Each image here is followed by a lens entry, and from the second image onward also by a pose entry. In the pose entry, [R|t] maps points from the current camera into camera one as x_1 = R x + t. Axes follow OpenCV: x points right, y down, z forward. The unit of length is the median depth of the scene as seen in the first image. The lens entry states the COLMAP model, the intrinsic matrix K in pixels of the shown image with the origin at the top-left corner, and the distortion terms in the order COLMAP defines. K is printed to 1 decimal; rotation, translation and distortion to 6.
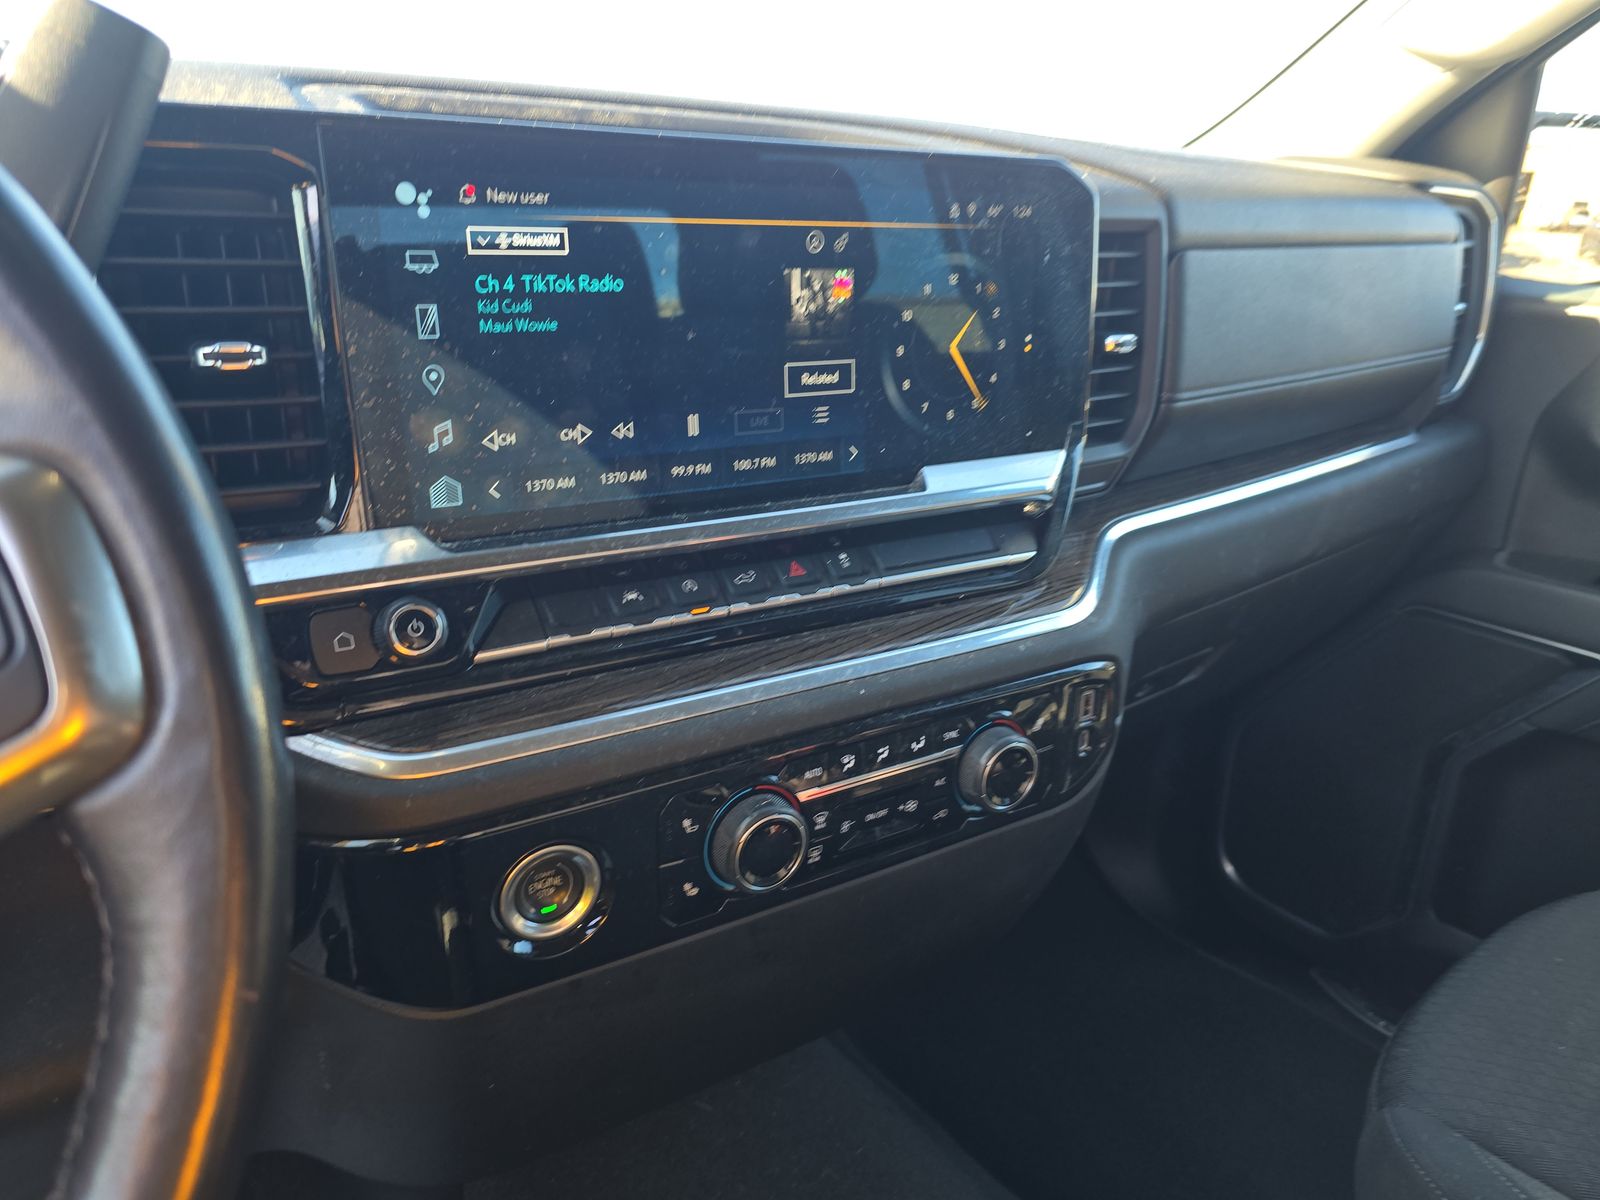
lens RADIAL K [[1089.9, 0, 792.8], [0, 1089.9, 606.3], [0, 0, 1]] dist [0.078298, -0.098191]
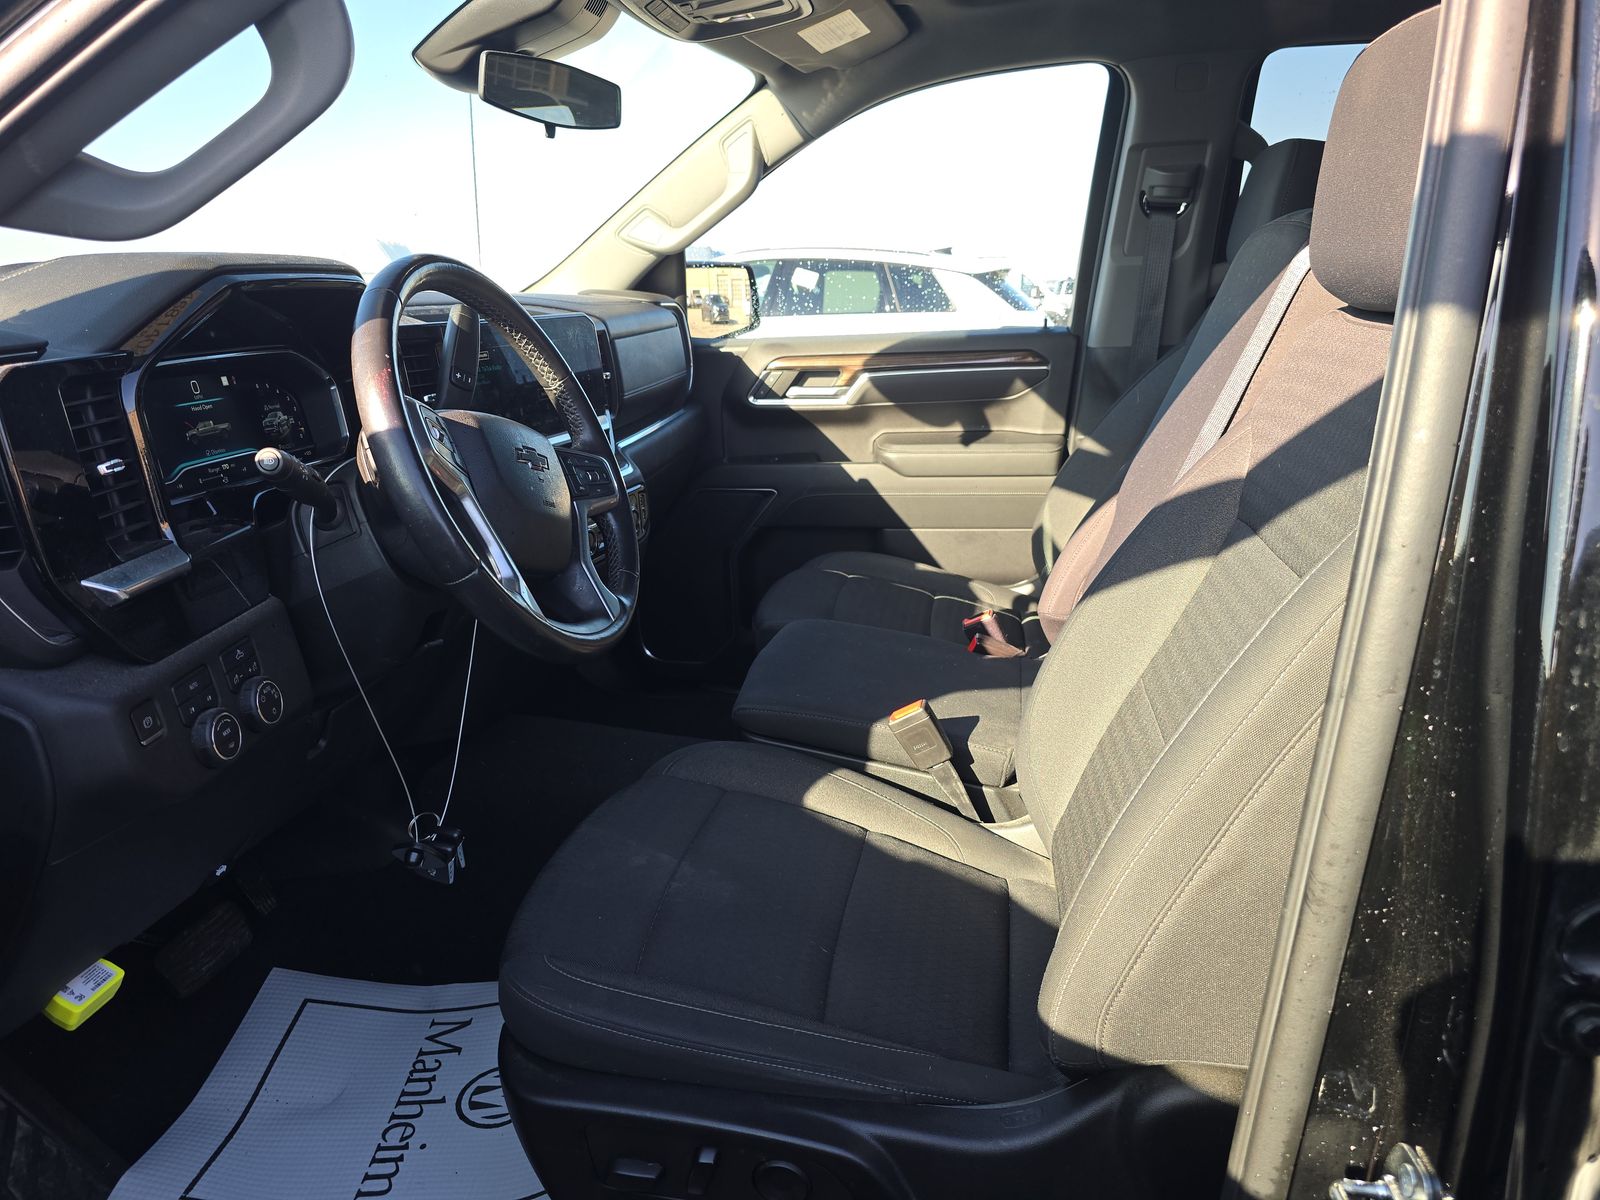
lens RADIAL K [[1089.9, 0, 792.8], [0, 1089.9, 606.3], [0, 0, 1]] dist [0.078298, -0.098191]
pose [[0.754430, -0.230987, 0.614394, -1.375287], [0.264786, 0.963592, 0.037134, 0.394480], [-0.600603, 0.134668, 0.788125, -1.589915]]
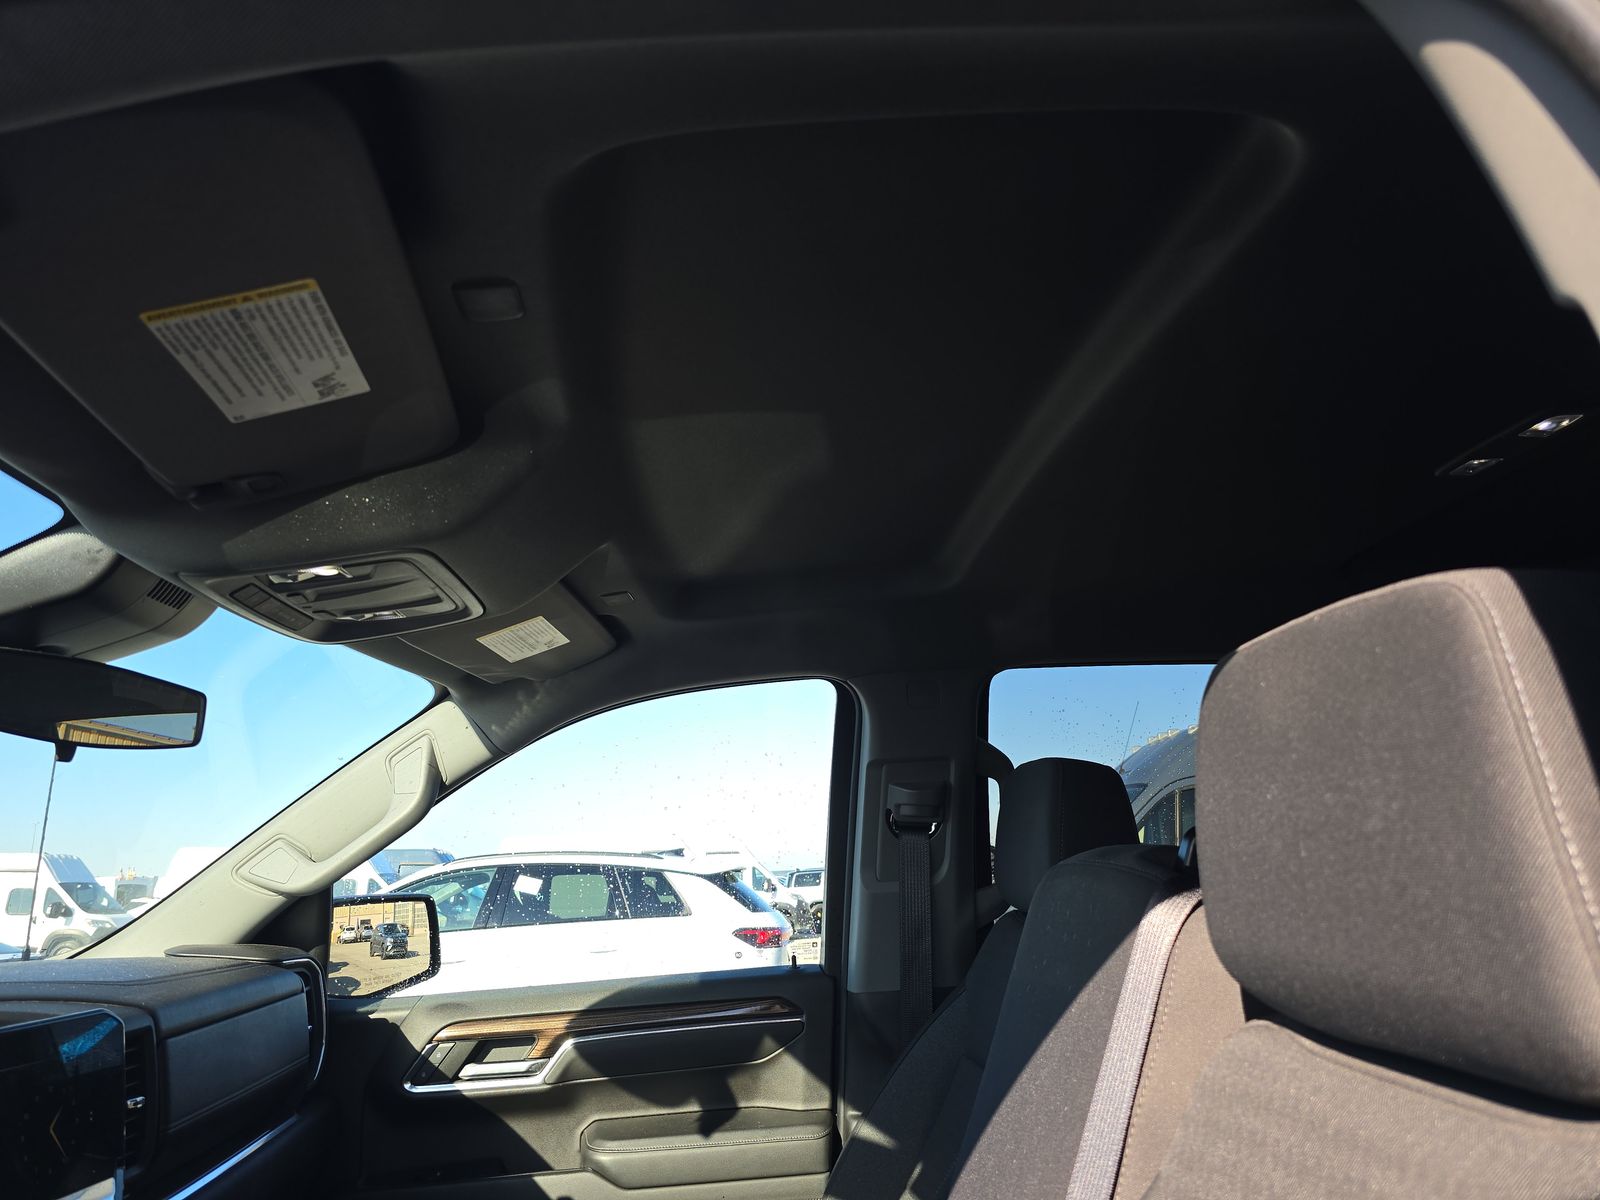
lens RADIAL K [[1089.9, 0, 792.8], [0, 1089.9, 606.3], [0, 0, 1]] dist [0.078298, -0.098191]
pose [[0.581829, 0.130447, 0.802782, -0.717884], [0.336996, 0.859668, -0.383934, 0.124670], [-0.740208, 0.493918, 0.456220, -1.117095]]
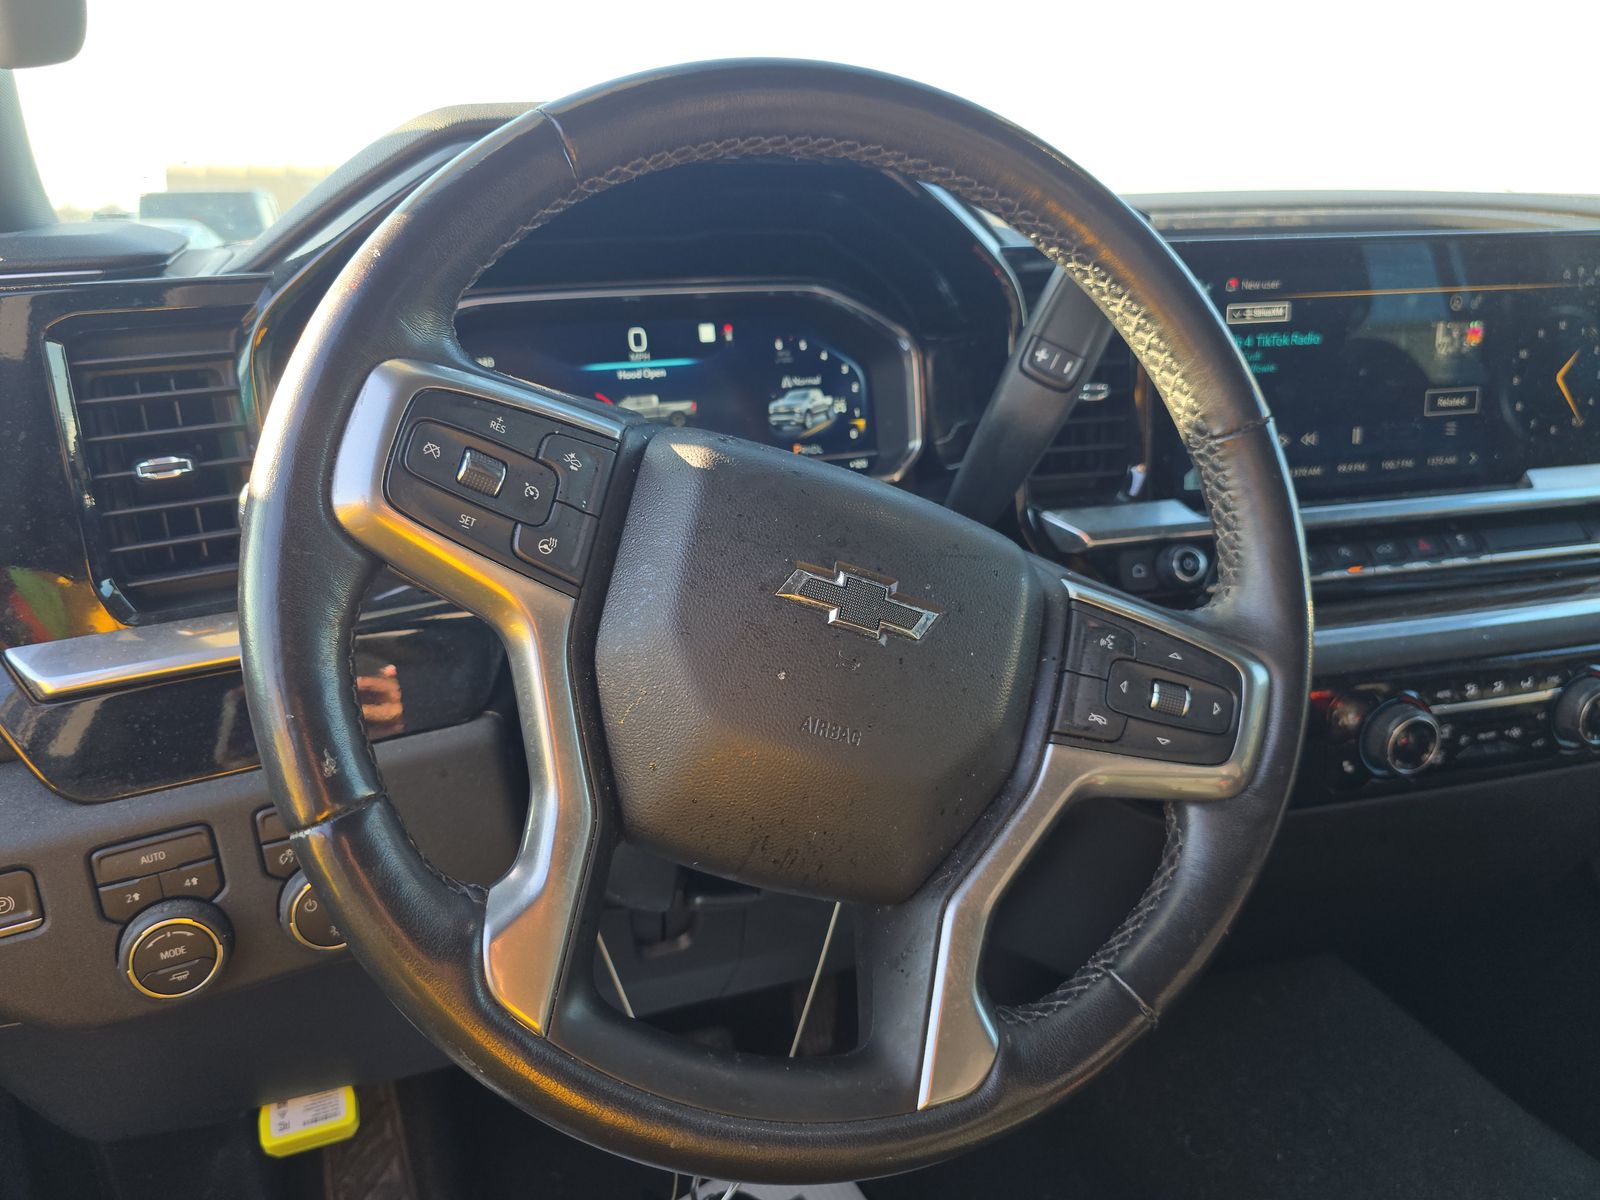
lens RADIAL K [[1061.4, 0, 797.7], [0, 1061.4, 596.9], [0, 0, 1]] dist [-0.005486, -0.005677]
pose [[0.941530, 0.042892, -0.334187, -0.278273], [-0.057776, 0.997726, -0.034721, 0.116801], [0.331938, 0.051999, 0.941867, -0.455309]]
